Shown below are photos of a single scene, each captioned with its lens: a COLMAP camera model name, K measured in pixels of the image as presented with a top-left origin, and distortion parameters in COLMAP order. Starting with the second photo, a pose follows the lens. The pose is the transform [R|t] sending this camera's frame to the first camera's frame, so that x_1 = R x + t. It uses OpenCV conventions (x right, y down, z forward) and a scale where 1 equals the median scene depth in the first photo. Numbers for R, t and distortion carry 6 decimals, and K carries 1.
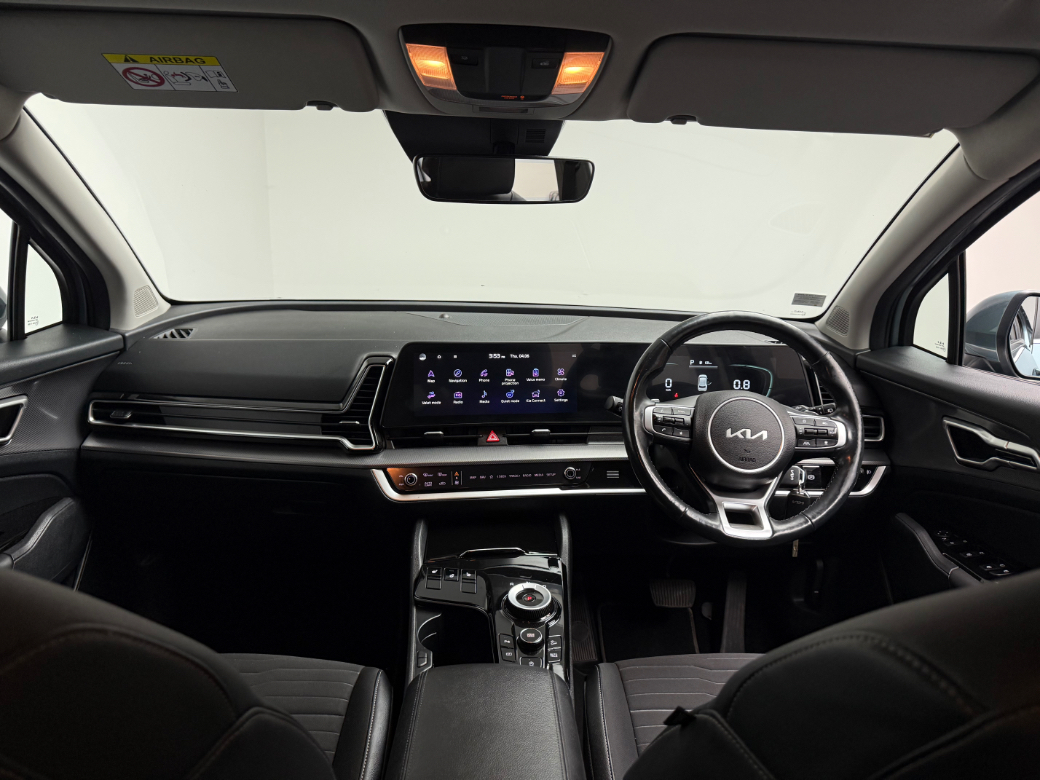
lens RADIAL K [[719.9, 0, 524.0], [0, 719.9, 386.8], [0, 0, 1]] dist [0.025479, -0.015781]
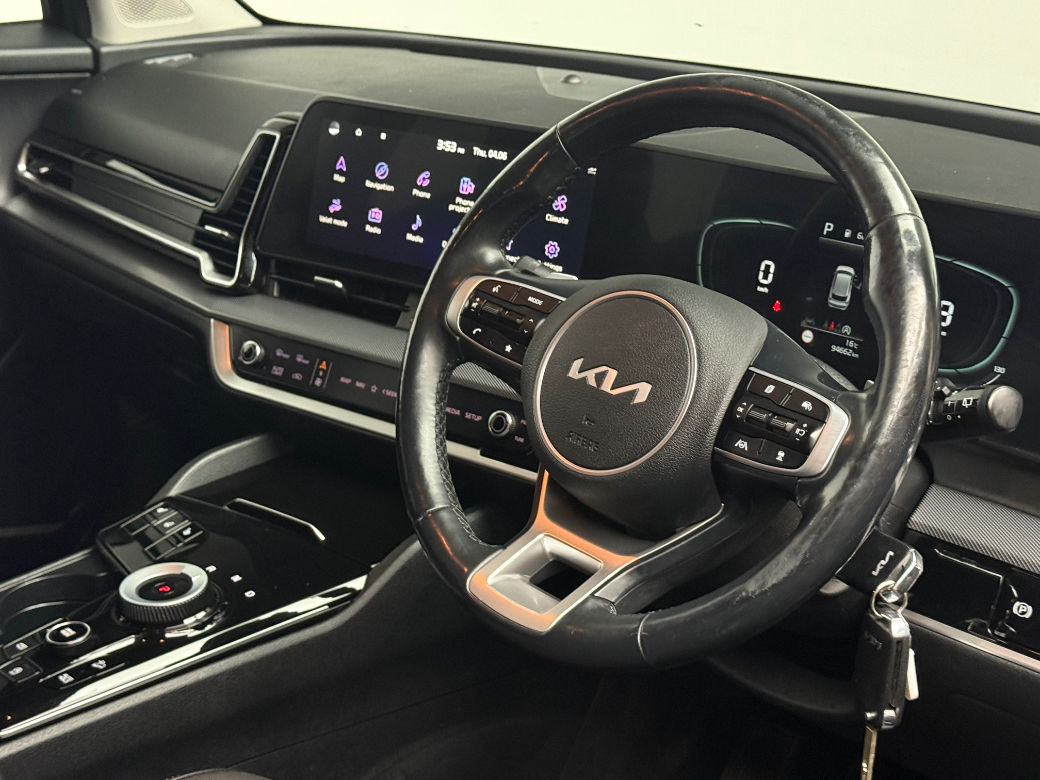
lens RADIAL K [[1581.0, 0, 520.7], [0, 1581.0, 393.1], [0, 0, 1]] dist [0.080157, 0.000000]
pose [[0.682543, 0.222216, -0.696244, 0.814766], [-0.197528, 0.973290, 0.116999, -0.017580], [0.703646, 0.057671, 0.708206, 0.333886]]
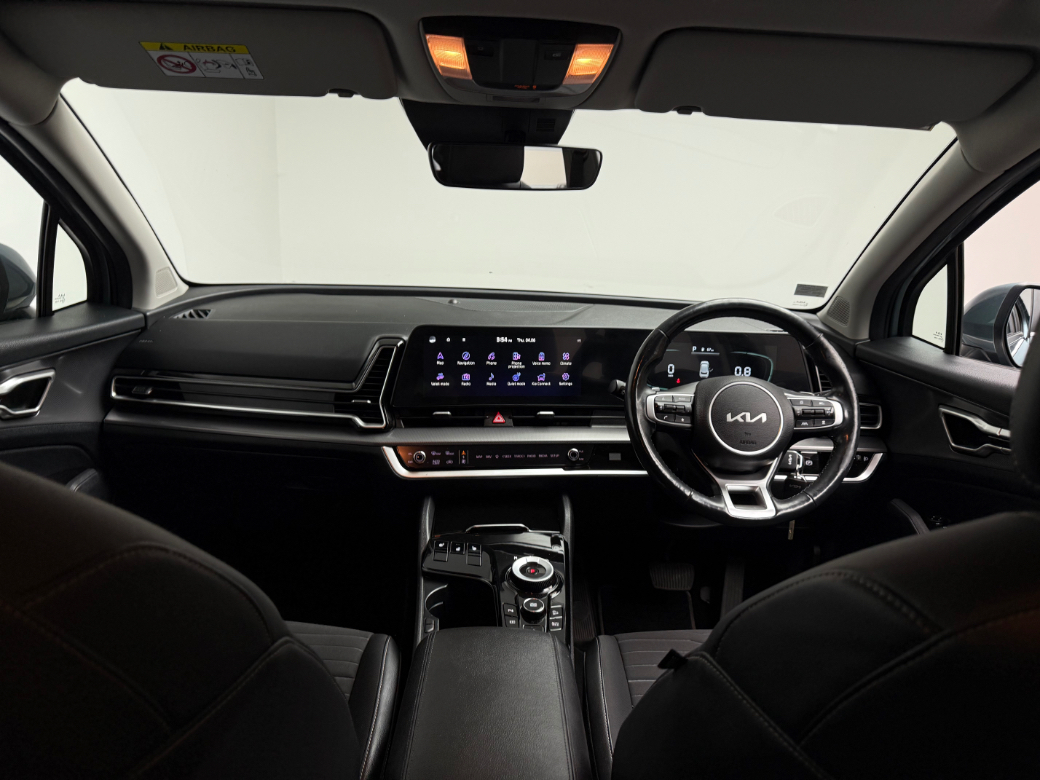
lens RADIAL K [[719.9, 0, 516.9], [0, 719.9, 386.0], [0, 0, 1]] dist [0.025479, -0.015781]
pose [[0.999762, 0.016201, -0.014622, -0.003695], [-0.016072, 0.999832, 0.008866, 0.015244], [0.014763, -0.008629, 0.999854, -0.032887]]
